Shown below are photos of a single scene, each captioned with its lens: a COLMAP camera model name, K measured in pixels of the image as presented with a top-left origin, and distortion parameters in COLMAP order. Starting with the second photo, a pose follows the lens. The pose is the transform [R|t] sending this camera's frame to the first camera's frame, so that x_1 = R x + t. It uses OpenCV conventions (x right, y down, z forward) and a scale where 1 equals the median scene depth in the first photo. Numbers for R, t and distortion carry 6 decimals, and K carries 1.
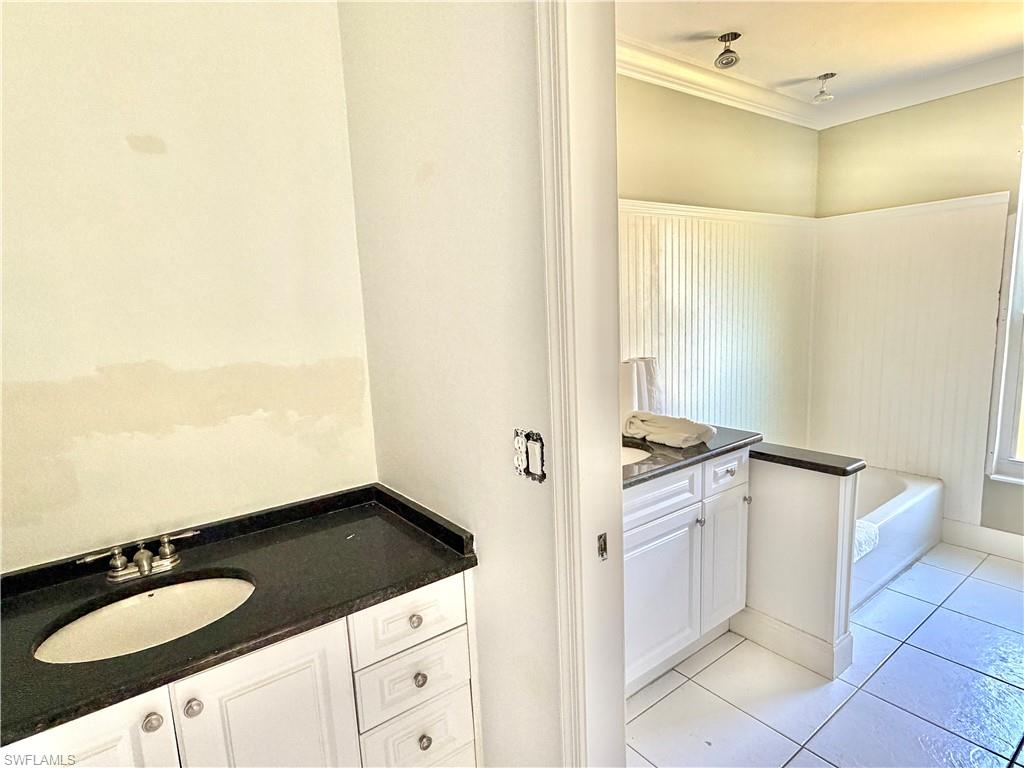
lens RADIAL K [[554.3, 0, 506.4], [0, 554.3, 388.7], [0, 0, 1]] dist [0.000967, -0.002760]
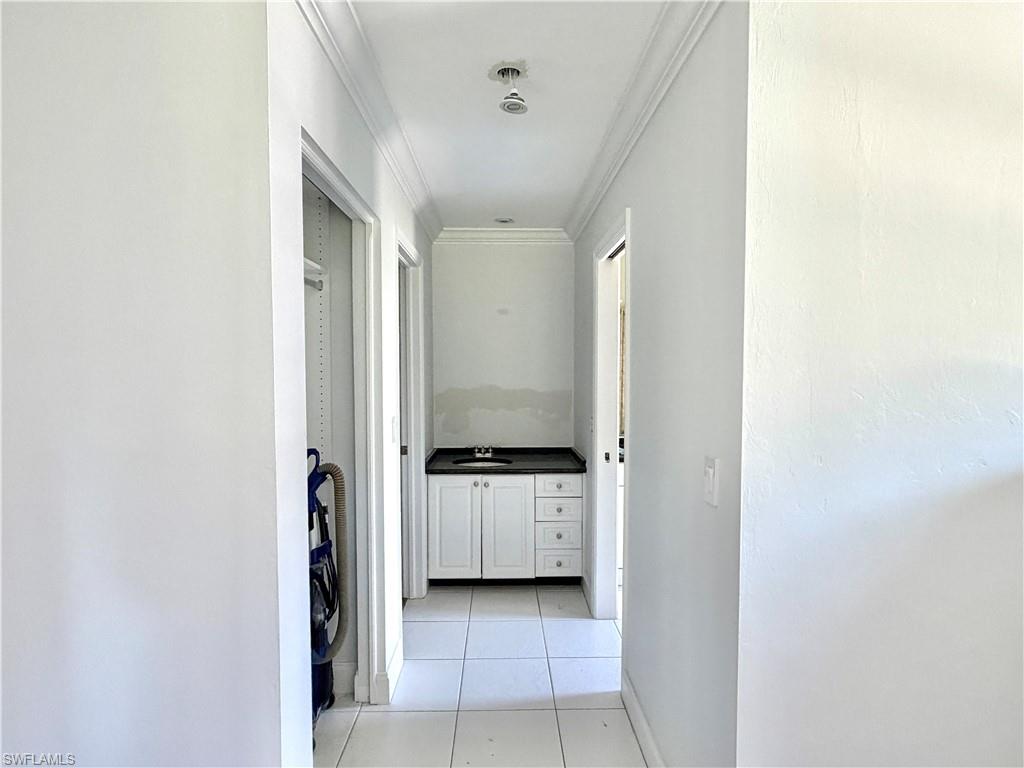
lens RADIAL K [[554.3, 0, 512.4], [0, 554.3, 384.9], [0, 0, 1]] dist [0.000967, -0.002760]
pose [[0.818717, 0.065920, -0.570401, 1.098989], [-0.126149, 0.989768, -0.066681, 0.132663], [0.560169, 0.126549, 0.818655, -1.330731]]
